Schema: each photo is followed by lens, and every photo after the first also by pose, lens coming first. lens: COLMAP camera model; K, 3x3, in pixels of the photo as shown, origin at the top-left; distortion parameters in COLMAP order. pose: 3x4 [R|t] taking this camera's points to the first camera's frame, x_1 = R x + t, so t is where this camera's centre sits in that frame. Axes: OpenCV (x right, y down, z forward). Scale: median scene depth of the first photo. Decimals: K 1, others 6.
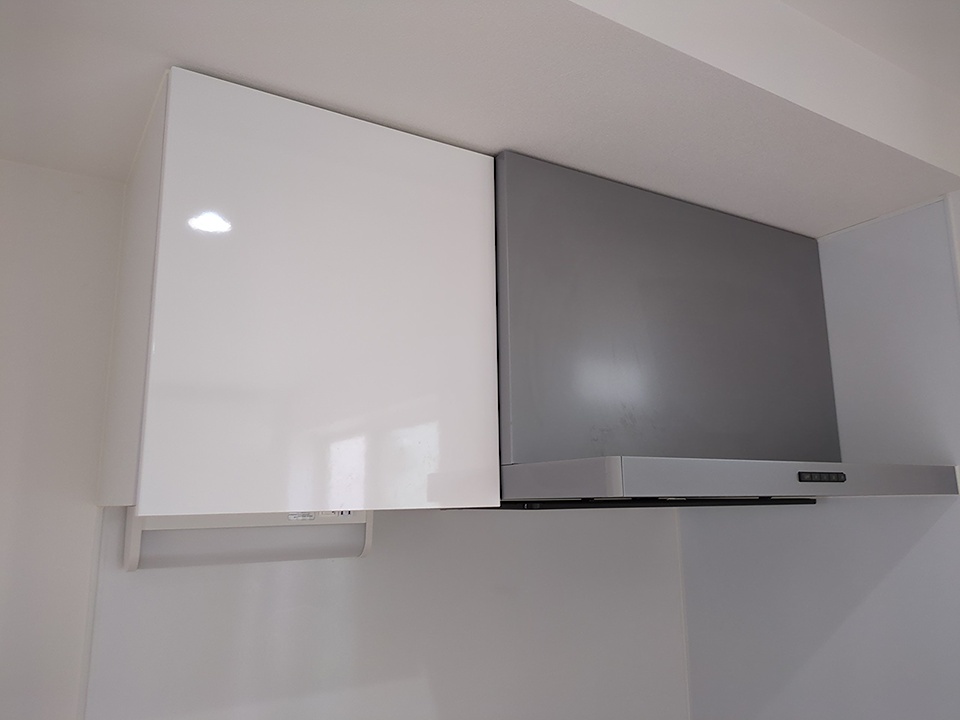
lens RADIAL K [[714.9, 0, 480.2], [0, 714.9, 356.1], [0, 0, 1]] dist [0.005332, 0.001174]
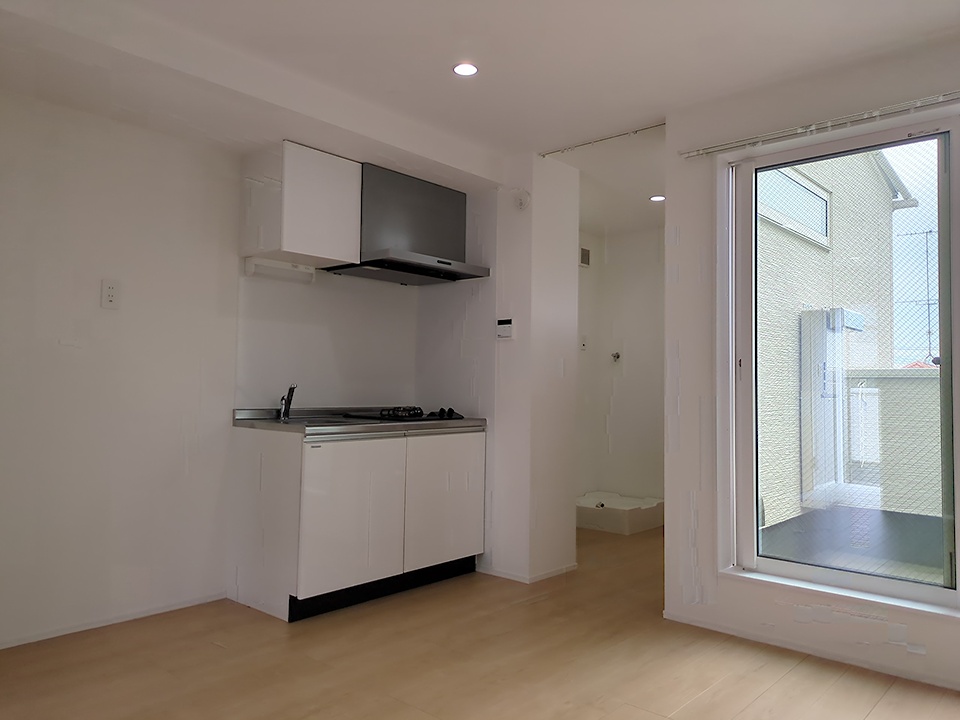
lens RADIAL K [[709.0, 0, 482.7], [0, 709.0, 359.8], [0, 0, 1]] dist [0.001778, 0.001485]
pose [[0.960570, 0.033081, 0.276063, -0.333689], [-0.072989, 0.988076, 0.135566, 0.144632], [-0.268287, -0.150370, 0.951531, -2.501662]]
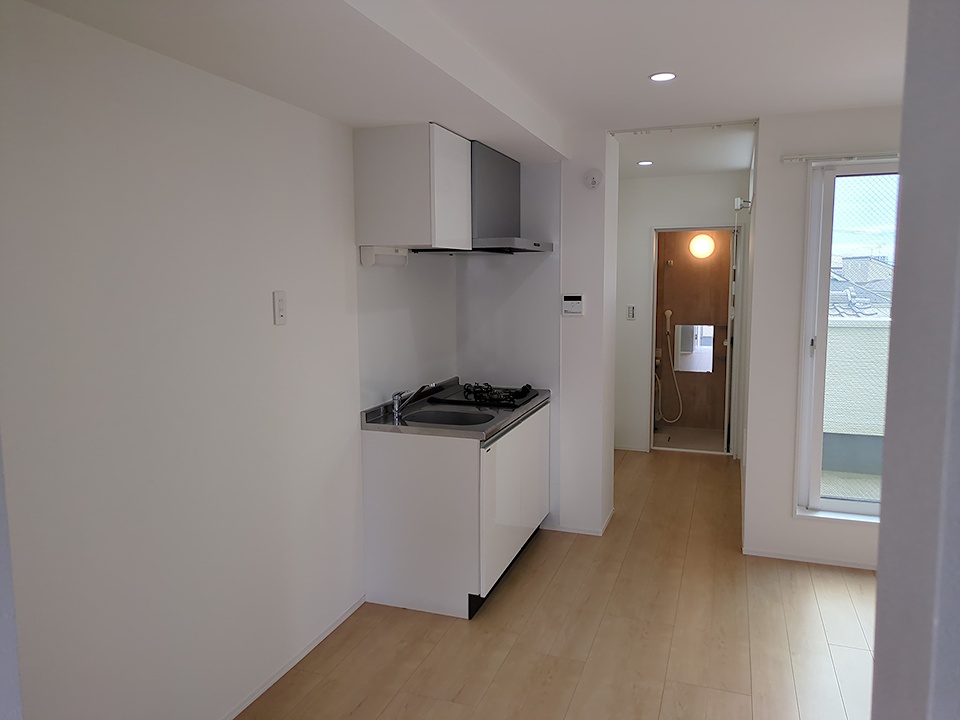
lens RADIAL K [[718.9, 0, 475.7], [0, 718.9, 359.4], [0, 0, 1]] dist [0.024653, 0.000028]
pose [[0.786803, -0.068150, 0.613430, -2.005669], [-0.113512, 0.960954, 0.252352, -0.156603], [-0.606676, -0.268183, 0.748346, -1.685295]]
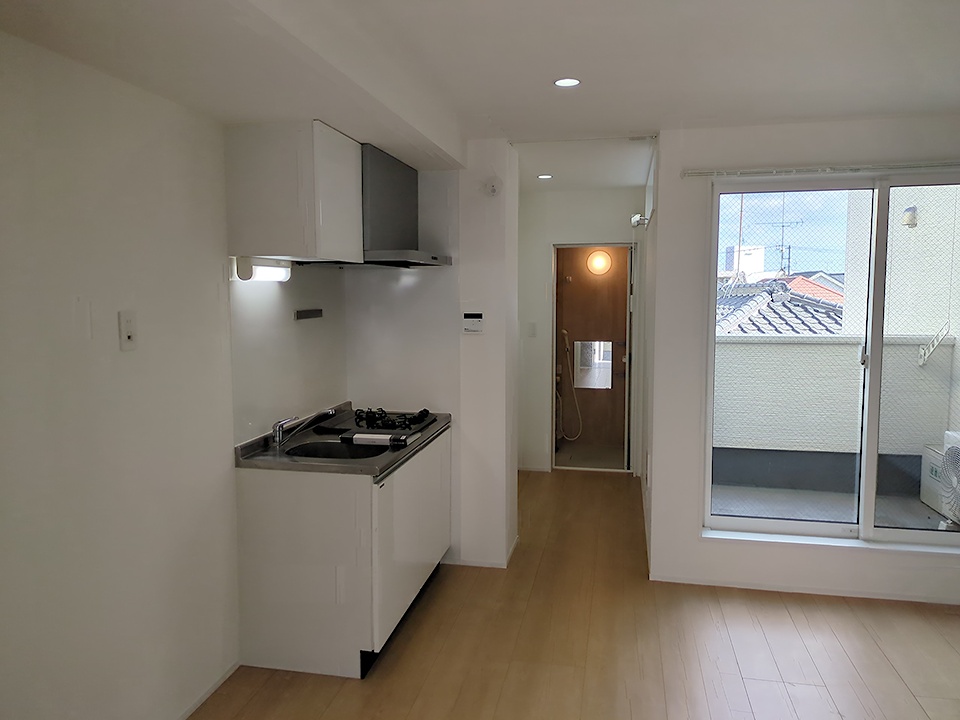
lens RADIAL K [[714.9, 0, 480.2], [0, 714.9, 356.1], [0, 0, 1]] dist [0.005332, 0.001174]
pose [[0.687857, -0.059814, 0.723377, -1.799230], [-0.139472, 0.967136, 0.212592, -0.131665], [-0.712320, -0.247124, 0.656909, -1.468534]]
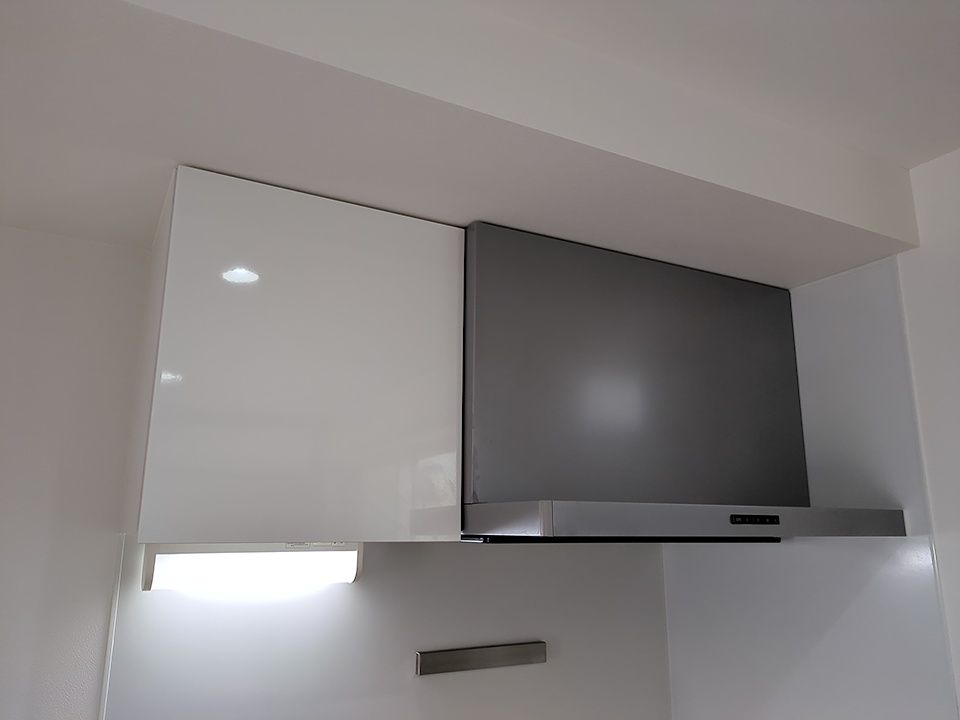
lens RADIAL K [[714.9, 0, 480.2], [0, 714.9, 356.1], [0, 0, 1]] dist [0.005332, 0.001174]
pose [[0.997283, -0.002896, -0.073603, 0.126862], [-0.000011, 0.999221, -0.039464, -0.033581], [0.073660, 0.039357, 0.996507, -0.114423]]
